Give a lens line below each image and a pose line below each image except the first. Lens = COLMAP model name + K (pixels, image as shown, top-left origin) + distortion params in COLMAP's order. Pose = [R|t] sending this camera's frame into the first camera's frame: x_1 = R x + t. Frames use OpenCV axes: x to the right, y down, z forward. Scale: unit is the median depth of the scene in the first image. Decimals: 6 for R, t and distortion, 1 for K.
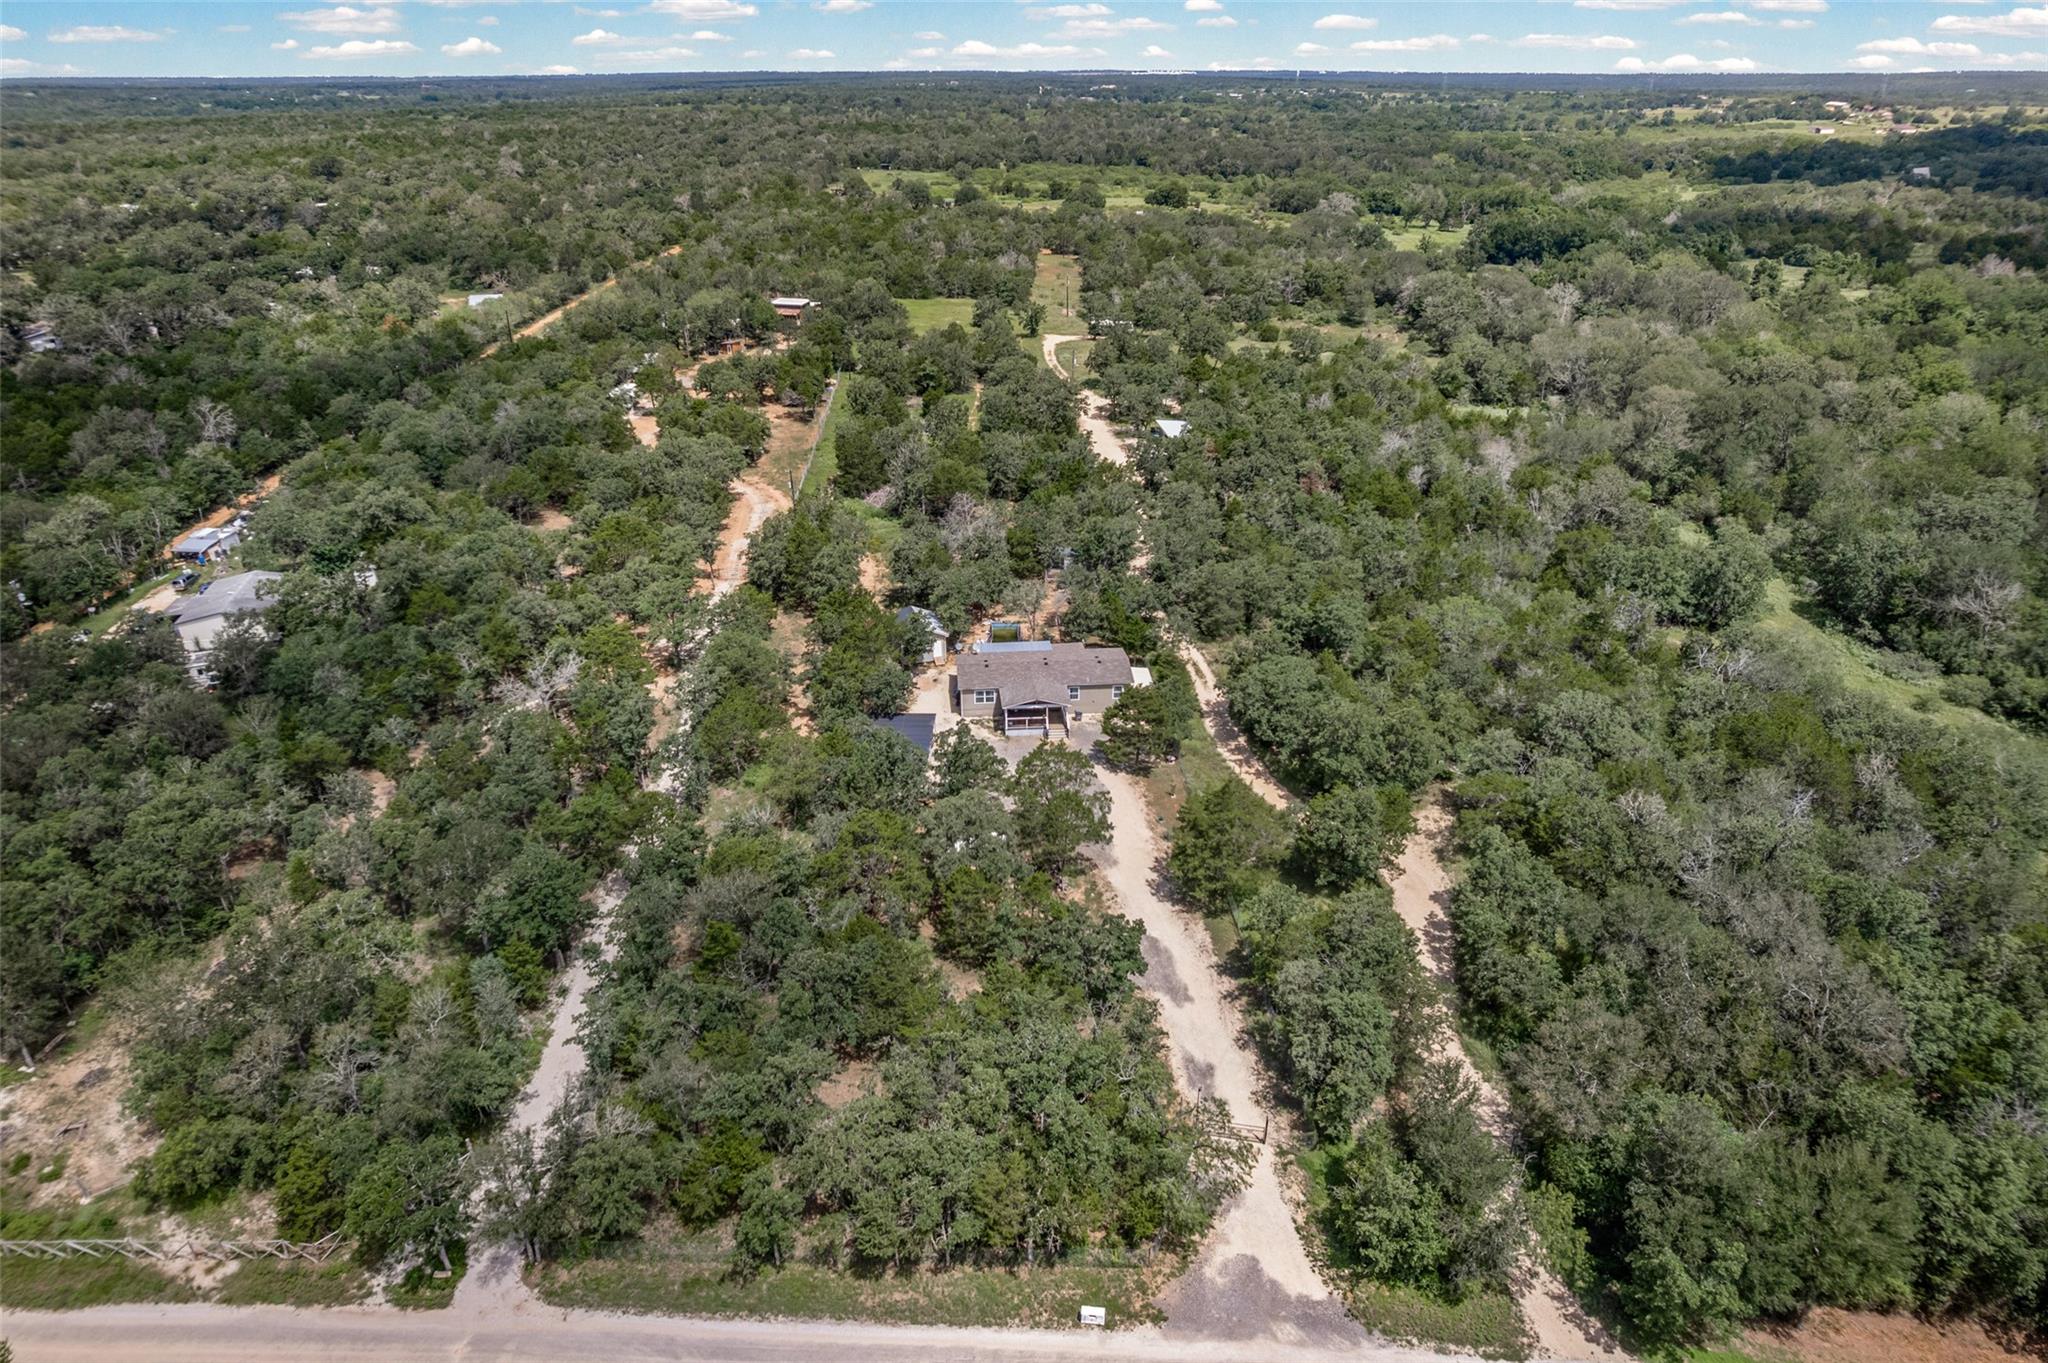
lens RADIAL K [[1315.5, 0, 1031.6], [0, 1315.5, 681.5], [0, 0, 1]] dist [-0.087059, 0.080609]
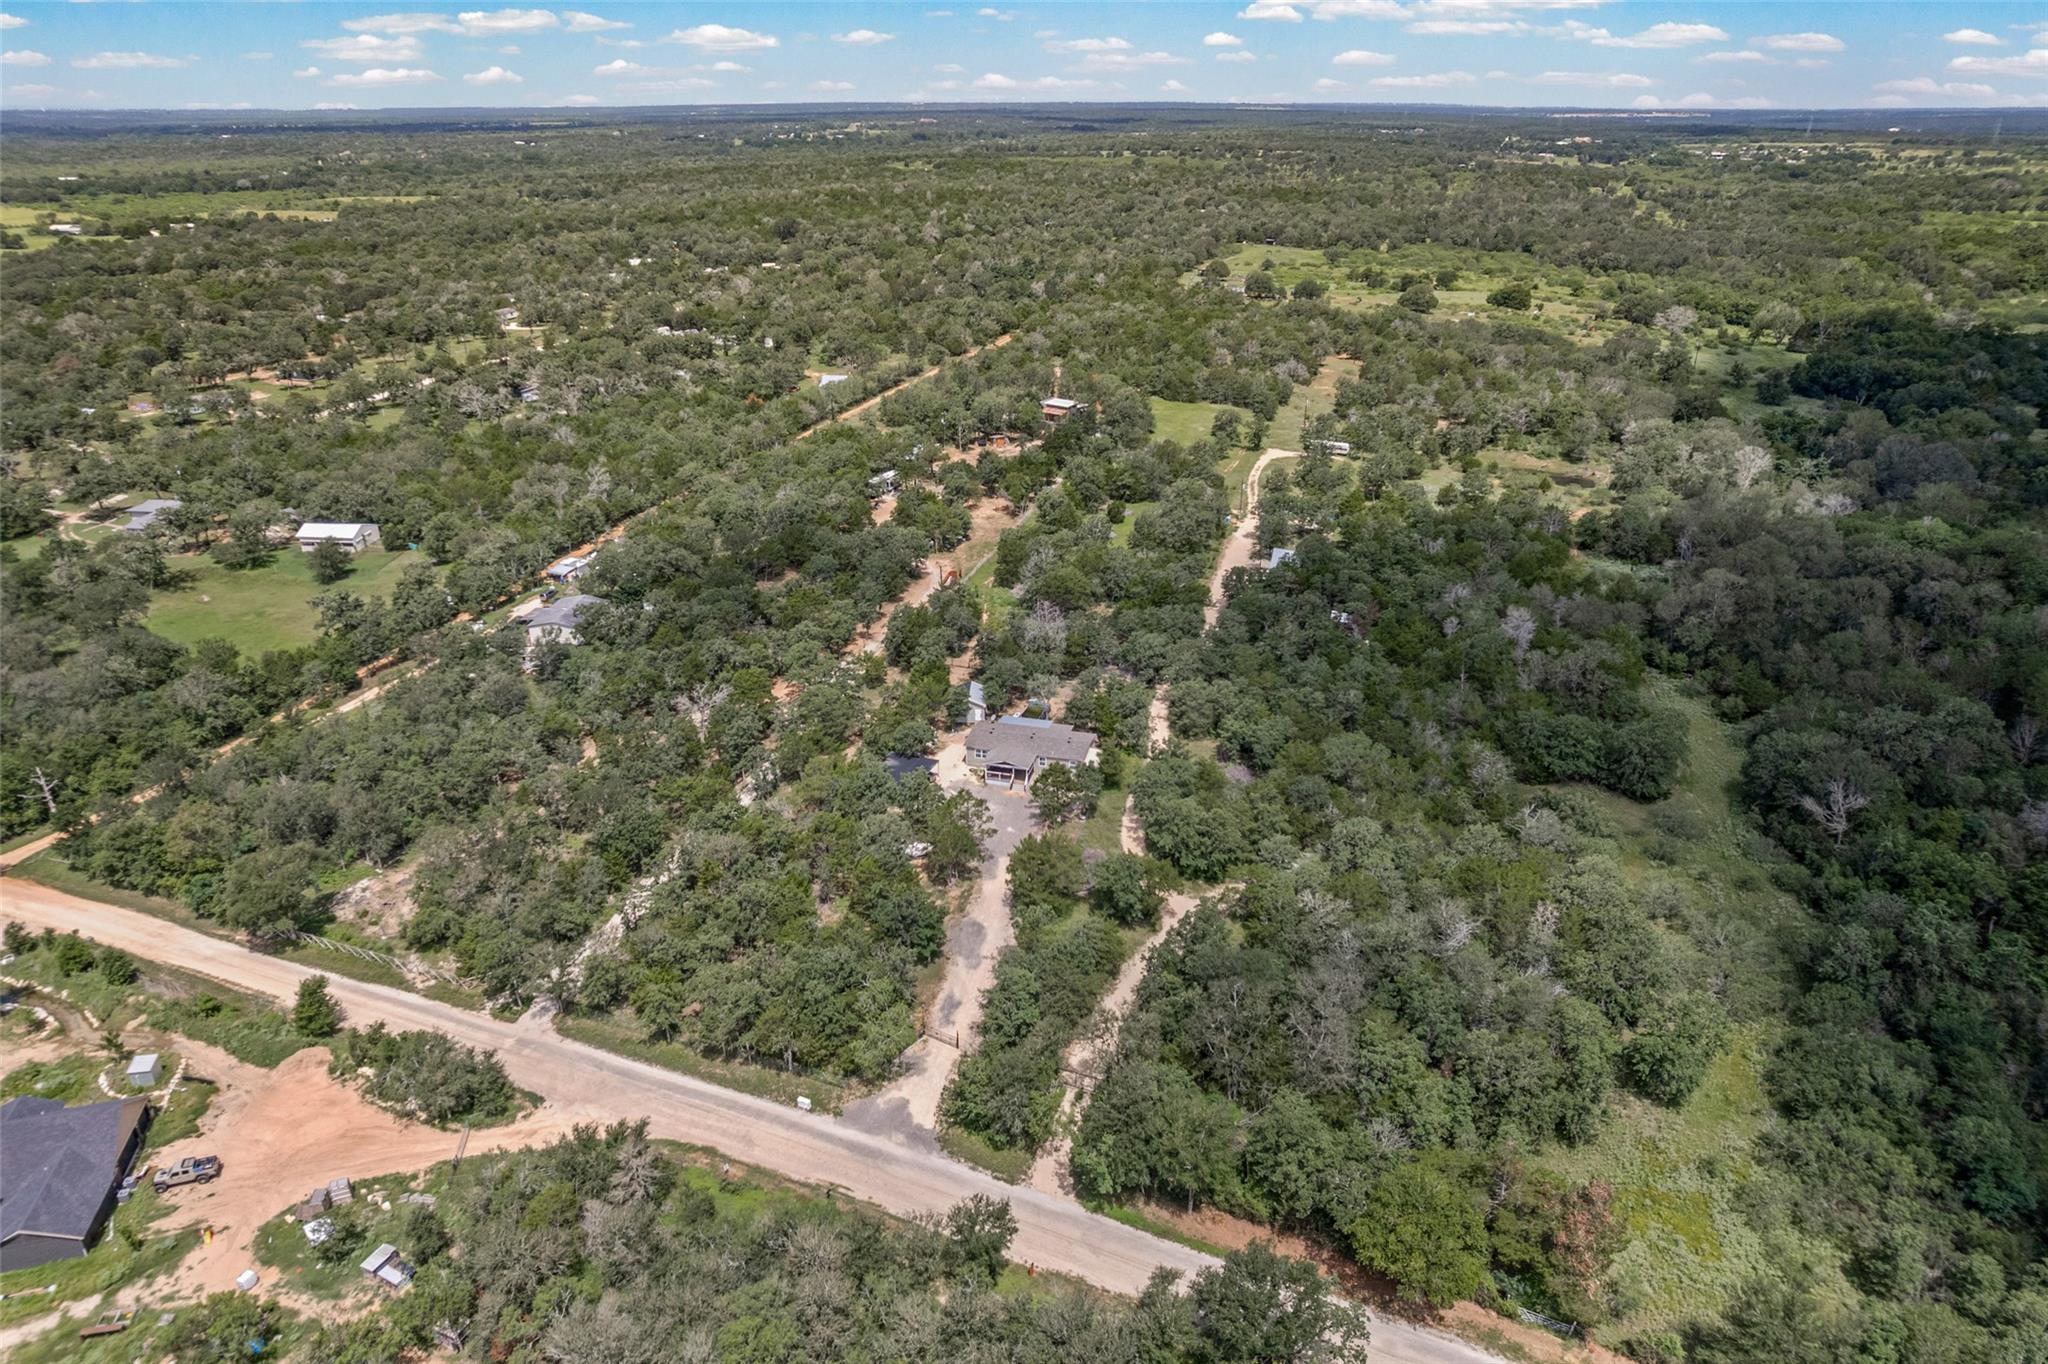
lens RADIAL K [[1329.5, 0, 1019.8], [0, 1329.5, 687.7], [0, 0, 1]] dist [-0.091204, 0.087240]
pose [[0.941289, 0.139010, -0.307654, 0.397101], [-0.145215, 0.989396, 0.002750, -0.063343], [0.304774, 0.042088, 0.951494, -0.329078]]
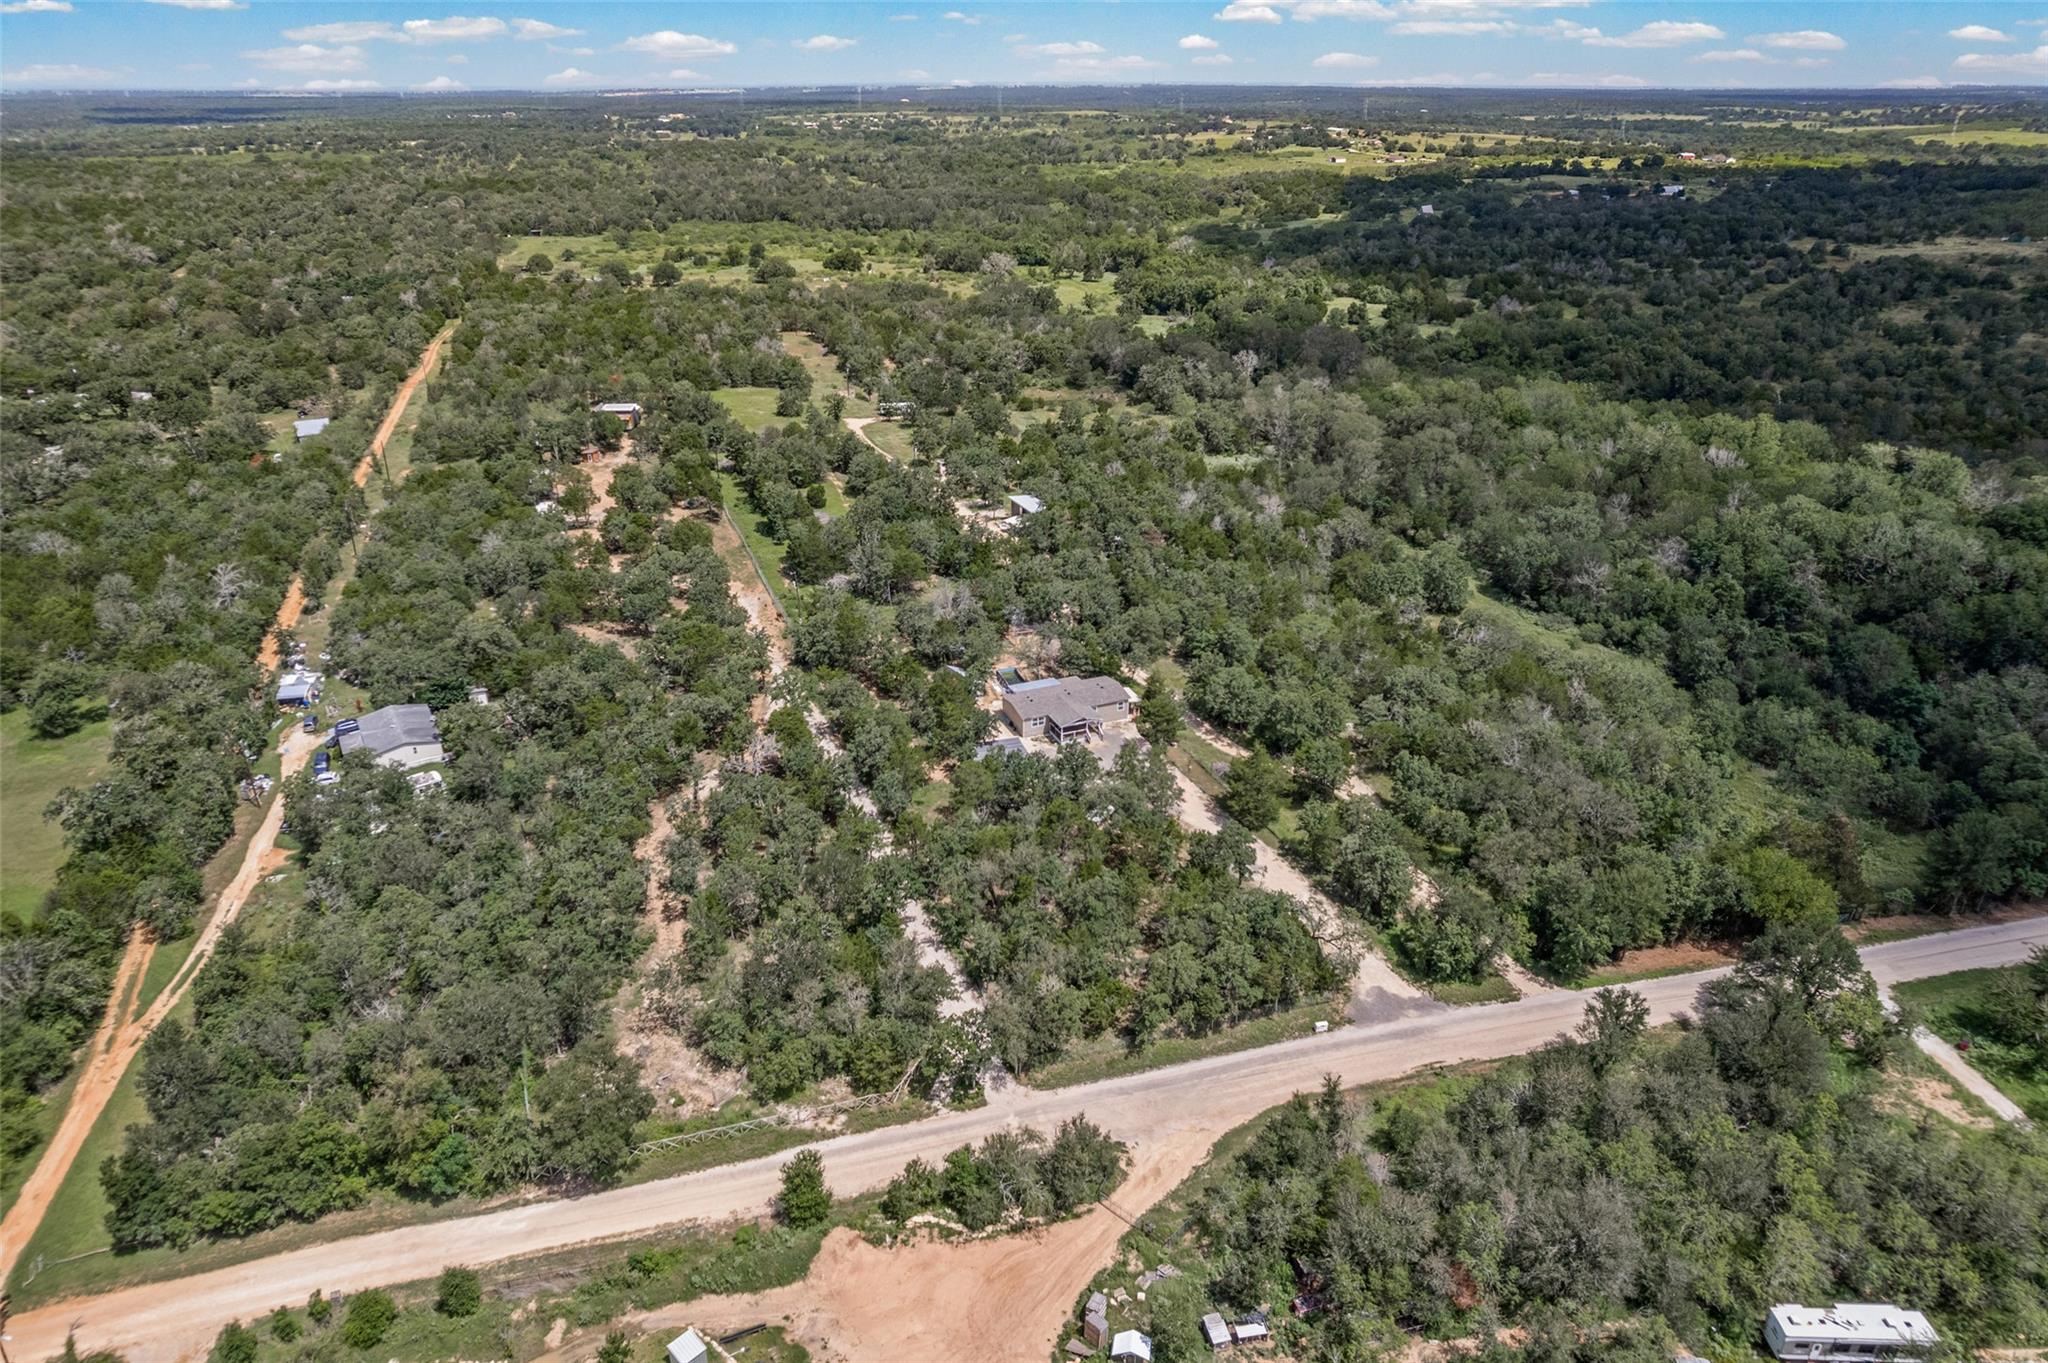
lens RADIAL K [[1304.3, 0, 1024.0], [0, 1304.3, 681.5], [0, 0, 1]] dist [-0.051555, -0.002237]
pose [[0.950687, -0.132642, 0.280358, -0.411748], [0.134297, 0.990851, 0.013389, -0.049384], [-0.279568, 0.024923, 0.959802, -0.357812]]
